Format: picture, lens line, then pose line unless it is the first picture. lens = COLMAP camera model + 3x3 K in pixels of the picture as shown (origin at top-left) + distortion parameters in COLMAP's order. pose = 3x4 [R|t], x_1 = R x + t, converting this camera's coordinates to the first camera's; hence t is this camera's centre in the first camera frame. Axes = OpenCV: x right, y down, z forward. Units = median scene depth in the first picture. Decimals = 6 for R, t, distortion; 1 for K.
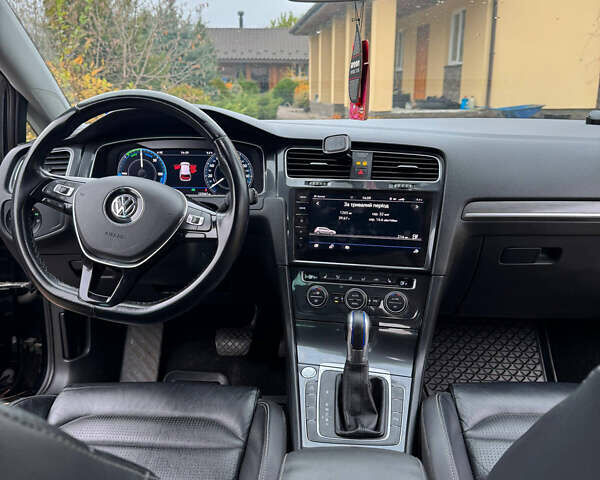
lens RADIAL K [[551.4, 0, 300.9], [0, 551.4, 248.7], [0, 0, 1]] dist [0.147587, -0.307039]
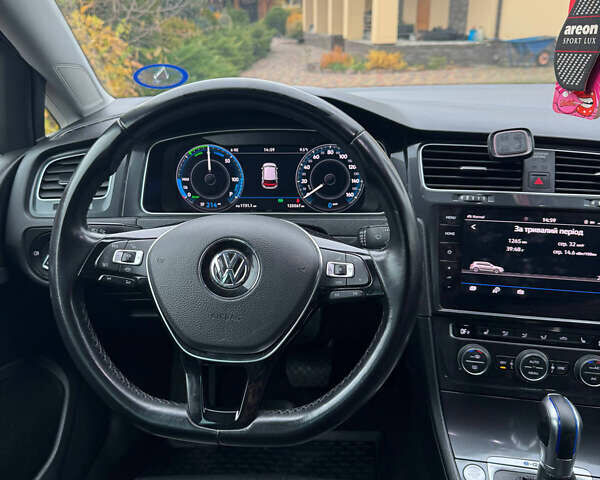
lens RADIAL K [[551.4, 0, 300.9], [0, 551.4, 248.7], [0, 0, 1]] dist [0.147587, -0.307039]
pose [[0.999719, -0.017570, 0.015942, -0.199442], [0.015661, 0.993488, 0.112855, -0.138200], [-0.017821, -0.112573, 0.993484, 0.304458]]
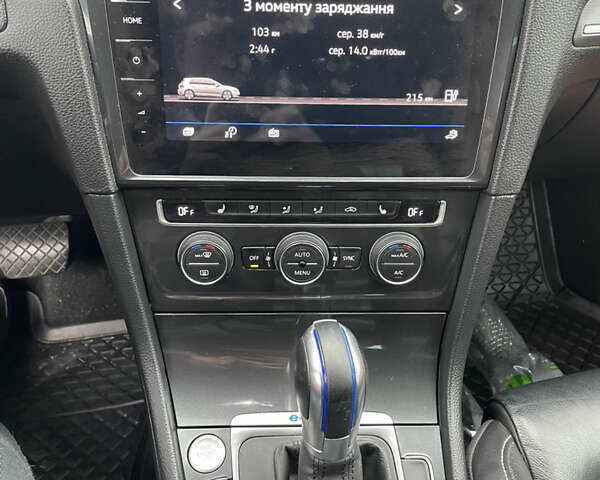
lens RADIAL K [[597.9, 0, 300.0], [0, 597.9, 240.0], [0, 0, 1]] dist [0.015460, 0.009874]
pose [[0.966806, -0.134545, 0.217219, 0.004014], [0.033723, 0.909884, 0.413489, -0.100653], [-0.253277, -0.392438, 0.884219, 0.601442]]
